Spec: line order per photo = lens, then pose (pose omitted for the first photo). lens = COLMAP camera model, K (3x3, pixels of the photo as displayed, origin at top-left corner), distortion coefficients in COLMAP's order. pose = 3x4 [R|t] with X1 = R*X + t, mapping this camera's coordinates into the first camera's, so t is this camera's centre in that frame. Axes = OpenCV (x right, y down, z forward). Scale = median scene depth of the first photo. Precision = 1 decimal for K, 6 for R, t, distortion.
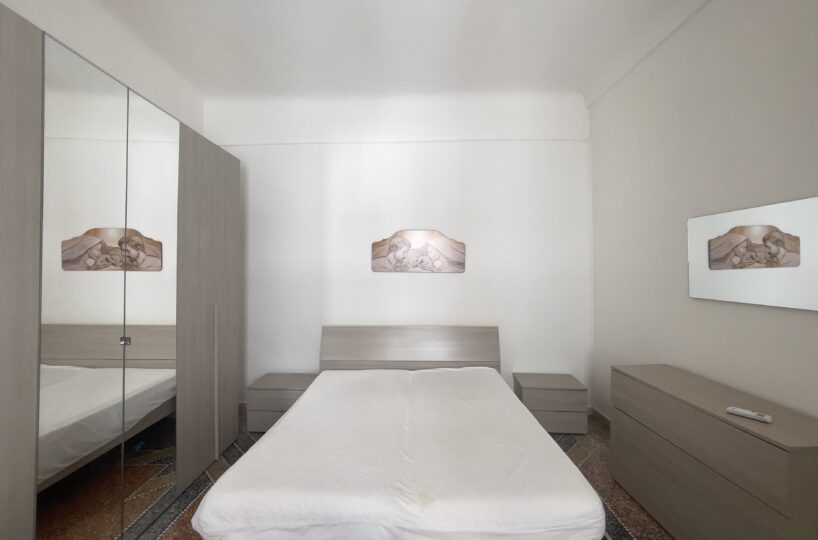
lens RADIAL K [[352.8, 0, 411.3], [0, 352.8, 272.9], [0, 0, 1]] dist [0.000477, -0.000372]
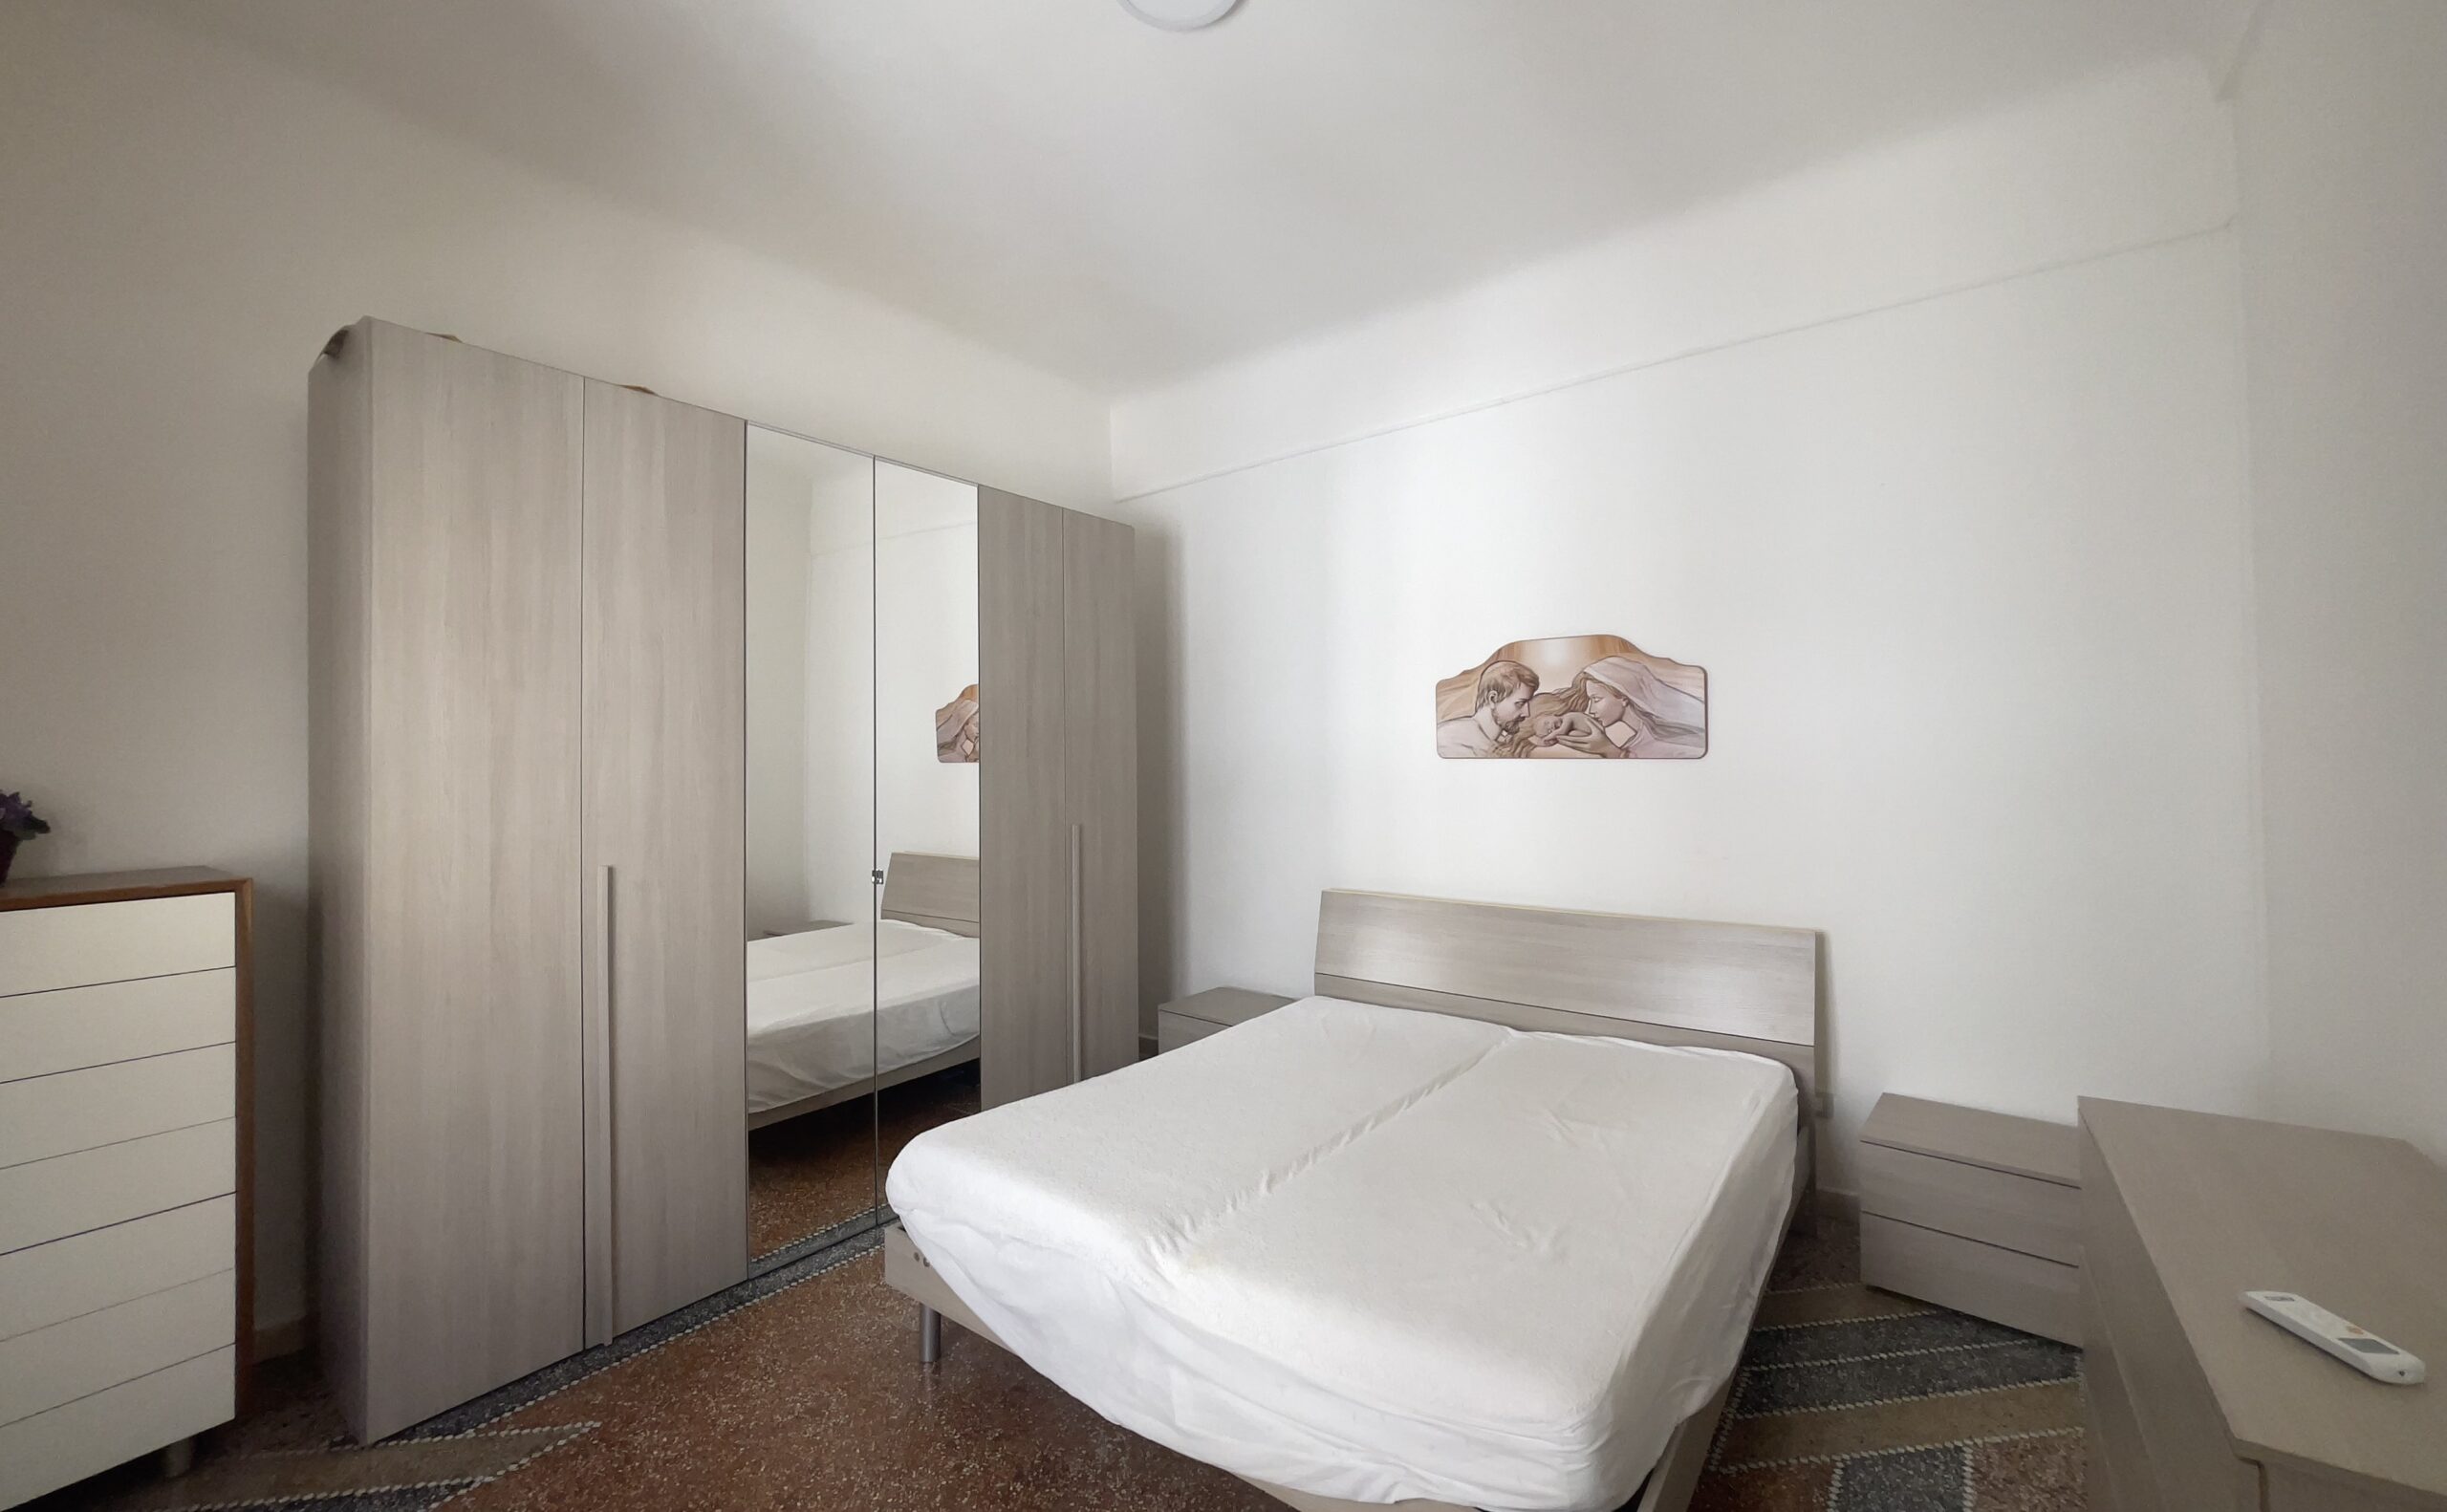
lens RADIAL K [[1002.5, 0, 1221.9], [0, 1002.5, 750.7], [0, 0, 1]] dist [-0.000320, 0.000410]
pose [[0.794487, -0.015690, -0.607079, 0.376000], [0.010841, 0.999873, -0.011654, -0.000859], [0.607185, 0.002678, 0.794556, -0.008181]]
